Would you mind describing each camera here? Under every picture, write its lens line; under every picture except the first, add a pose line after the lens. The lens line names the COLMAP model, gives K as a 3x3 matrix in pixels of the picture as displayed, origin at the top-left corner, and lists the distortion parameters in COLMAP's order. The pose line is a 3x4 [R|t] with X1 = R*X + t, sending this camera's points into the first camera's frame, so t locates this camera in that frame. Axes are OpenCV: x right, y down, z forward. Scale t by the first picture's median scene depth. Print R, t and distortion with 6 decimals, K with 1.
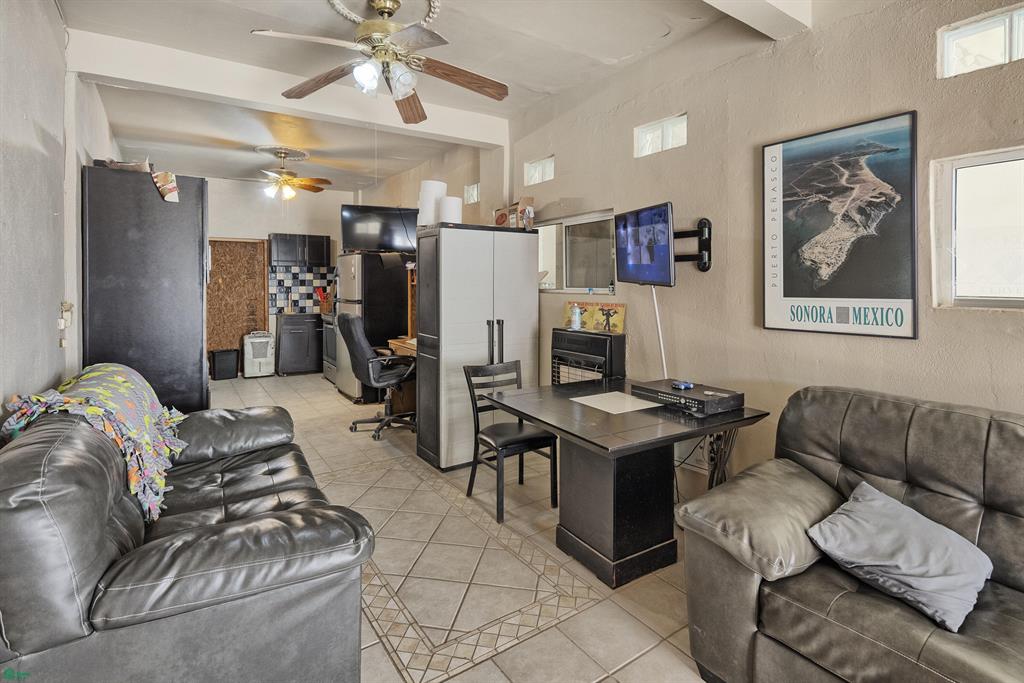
lens RADIAL K [[495.8, 0, 509.4], [0, 495.8, 282.1], [0, 0, 1]] dist [0.000495, -0.000211]
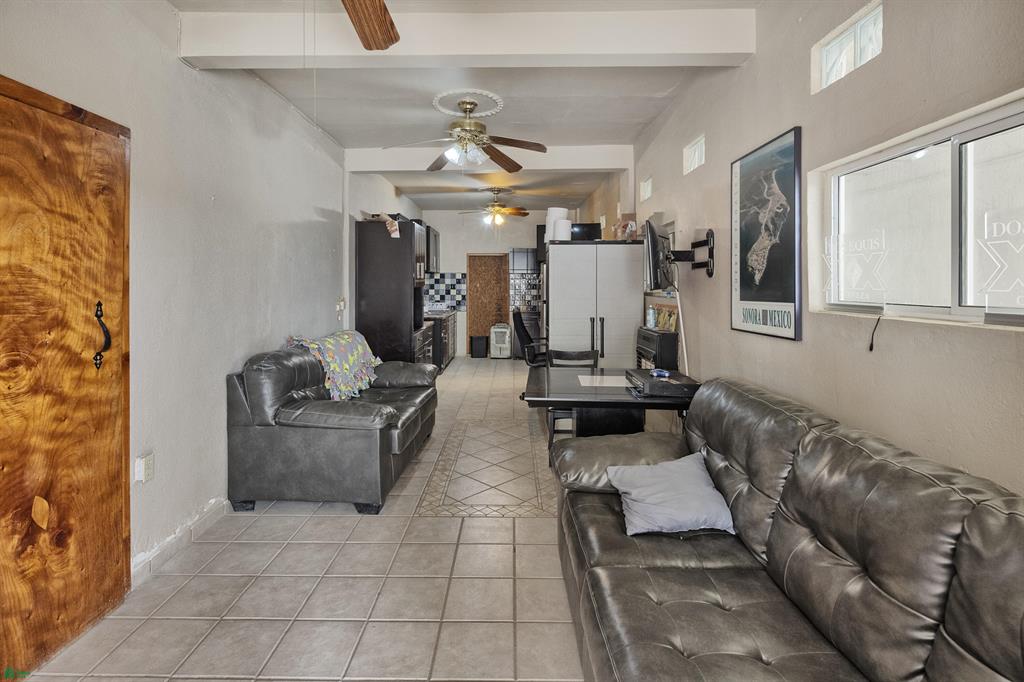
lens RADIAL K [[495.8, 0, 509.4], [0, 495.8, 281.6], [0, 0, 1]] dist [0.000495, -0.000211]
pose [[0.821078, -0.002904, -0.570809, 0.352586], [-0.002828, 0.999954, -0.009154, 0.000034], [0.570810, 0.009130, 0.821032, -0.088918]]
